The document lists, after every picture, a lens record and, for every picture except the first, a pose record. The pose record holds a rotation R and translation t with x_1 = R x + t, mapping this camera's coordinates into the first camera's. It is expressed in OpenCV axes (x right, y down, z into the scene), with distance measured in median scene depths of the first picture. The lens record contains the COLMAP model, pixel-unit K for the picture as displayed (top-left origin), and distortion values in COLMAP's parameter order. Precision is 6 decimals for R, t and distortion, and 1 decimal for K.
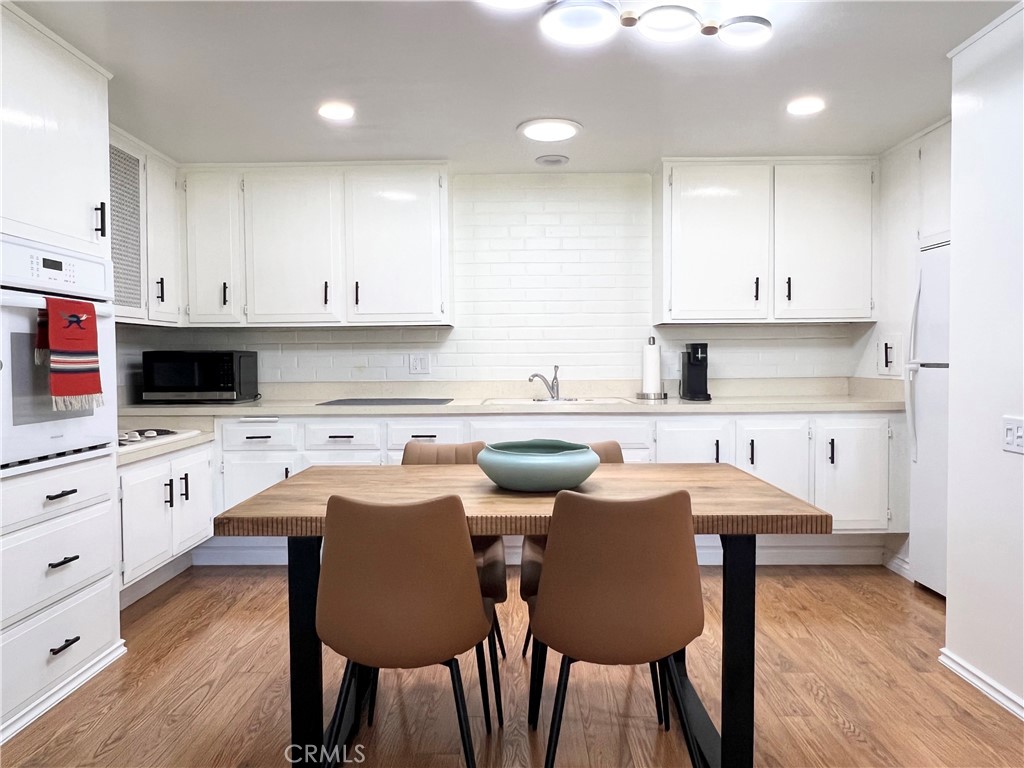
lens RADIAL K [[676.1, 0, 506.0], [0, 676.1, 380.8], [0, 0, 1]] dist [-0.002202, 0.000367]
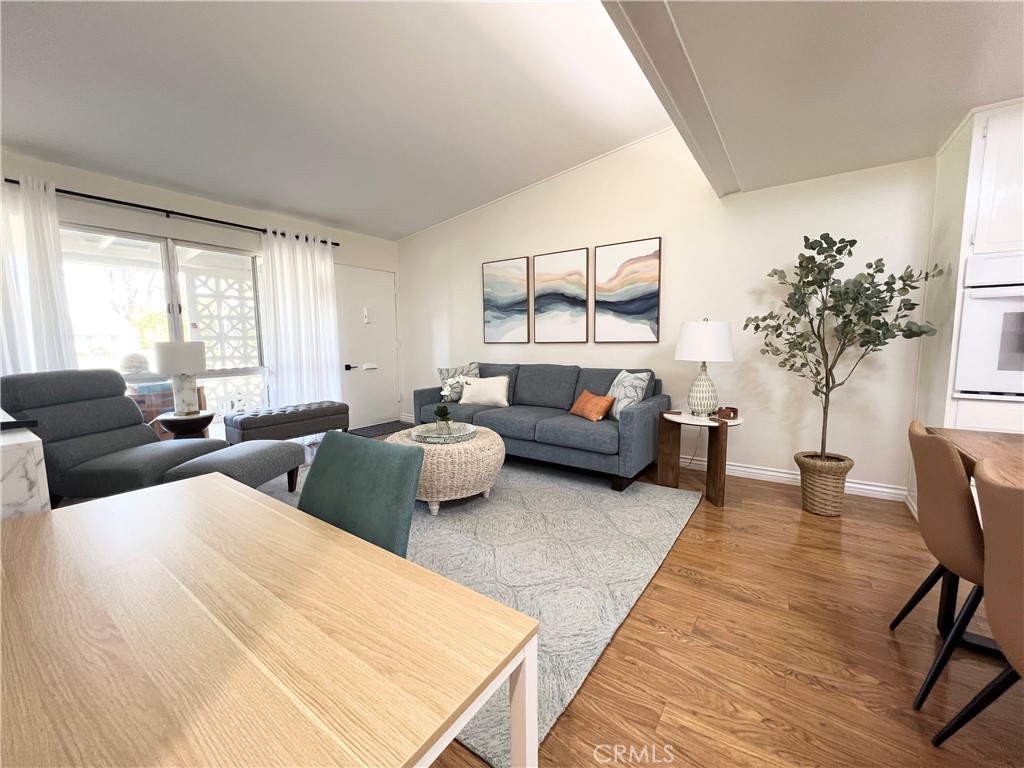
lens RADIAL K [[410.8, 0, 509.4], [0, 410.8, 382.3], [0, 0, 1]] dist [-0.002998, 0.000803]
pose [[-0.561981, 0.097912, -0.821335, 0.507368], [-0.012740, 0.991827, 0.126953, -0.010598], [0.827052, 0.081809, -0.556141, 0.380087]]
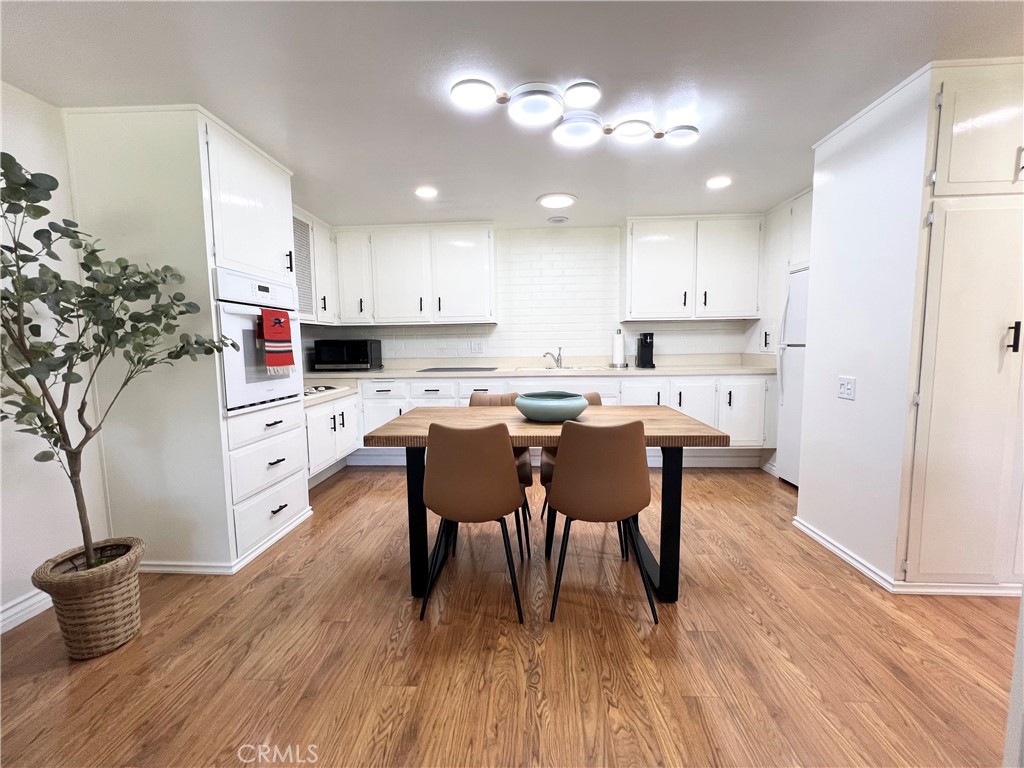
lens RADIAL K [[410.8, 0, 509.4], [0, 410.8, 382.3], [0, 0, 1]] dist [-0.002998, 0.000803]
pose [[0.999081, -0.002733, -0.042778, -0.008141], [0.005317, 0.998159, 0.060419, 0.002136], [0.042534, -0.060591, 0.997256, -0.011470]]
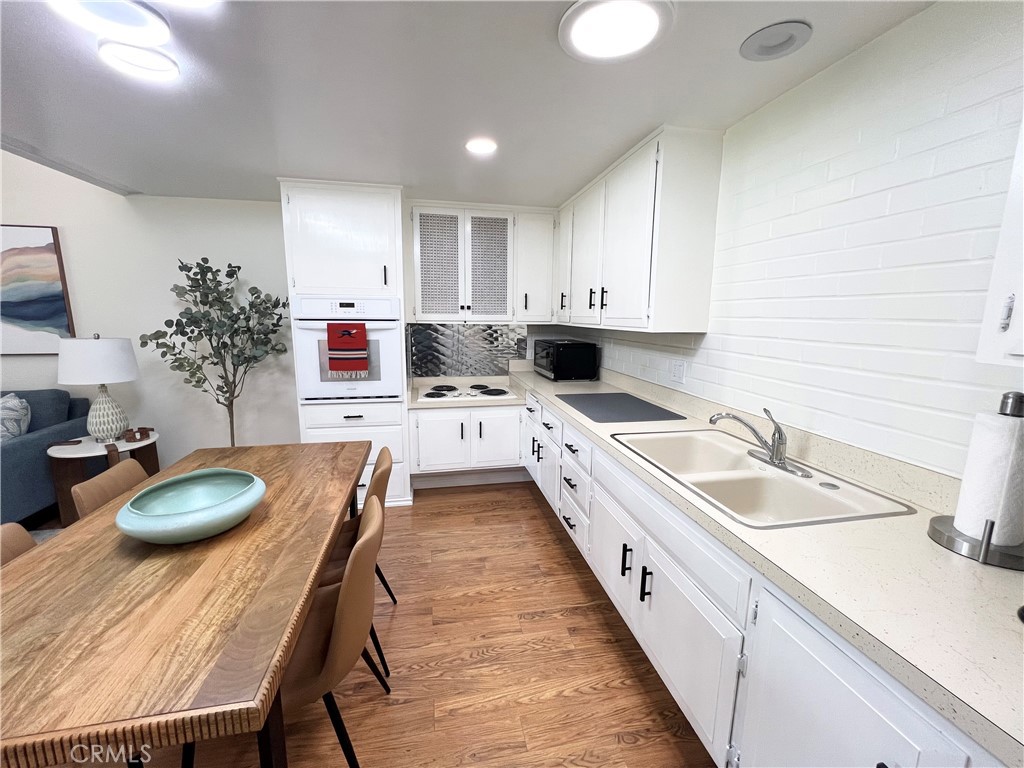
lens RADIAL K [[410.8, 0, 509.4], [0, 410.8, 382.3], [0, 0, 1]] dist [-0.002998, 0.000803]
pose [[0.212429, 0.170560, -0.962176, 0.472056], [-0.042687, 0.985329, 0.165240, -0.121647], [0.976244, 0.005971, 0.216593, 0.873089]]
